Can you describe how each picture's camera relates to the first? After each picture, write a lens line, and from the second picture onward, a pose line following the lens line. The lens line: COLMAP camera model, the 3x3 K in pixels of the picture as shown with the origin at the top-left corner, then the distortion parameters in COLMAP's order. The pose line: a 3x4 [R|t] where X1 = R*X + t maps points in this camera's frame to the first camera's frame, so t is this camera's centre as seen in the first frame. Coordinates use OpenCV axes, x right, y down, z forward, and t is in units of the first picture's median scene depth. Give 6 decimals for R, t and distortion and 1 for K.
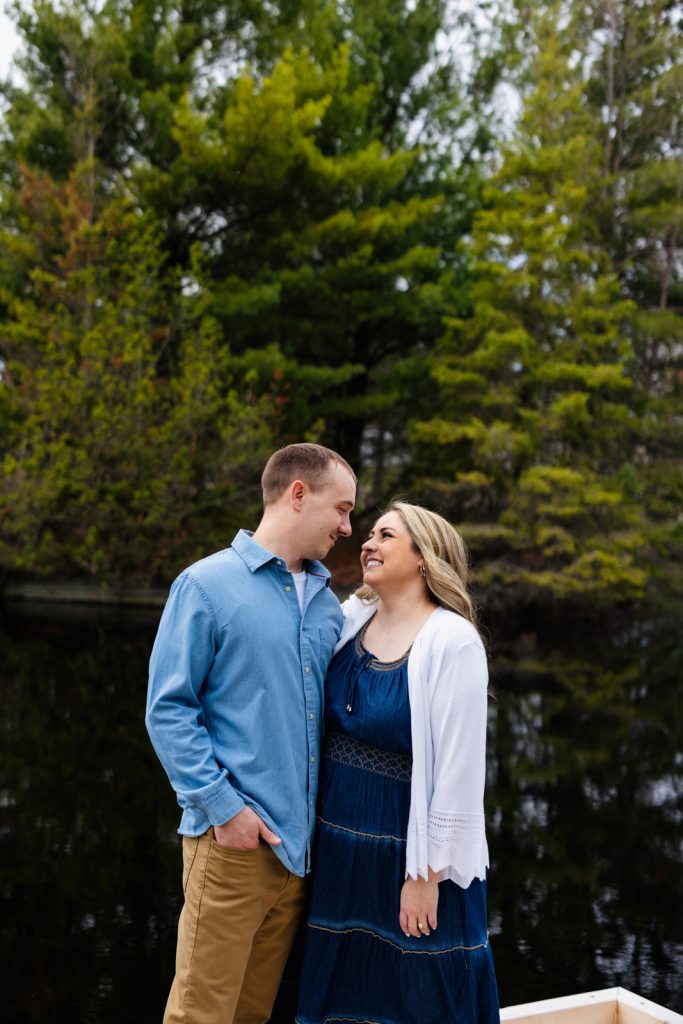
lens RADIAL K [[1445.8, 0, 335.8], [0, 1445.8, 524.7], [0, 0, 1]] dist [0.006681, -0.028319]
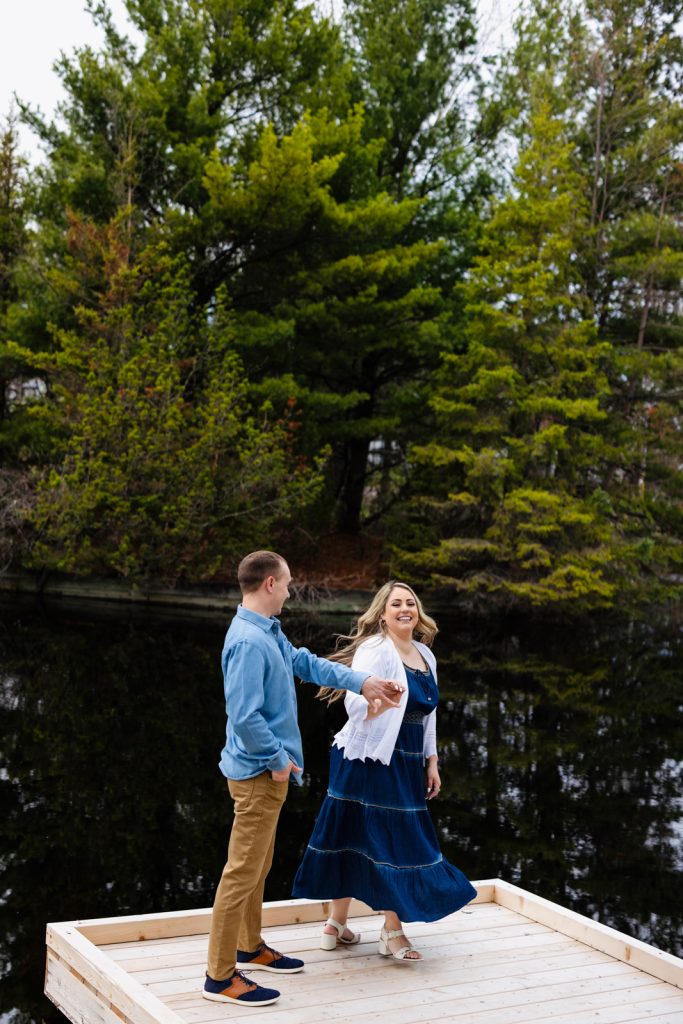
lens RADIAL K [[1445.8, 0, 335.8], [0, 1445.8, 524.7], [0, 0, 1]] dist [0.006681, -0.028319]
pose [[0.999693, 0.023129, -0.008899, 0.006691], [-0.023072, 0.999713, 0.006524, -0.015983], [0.009047, -0.006317, 0.999939, -0.123505]]
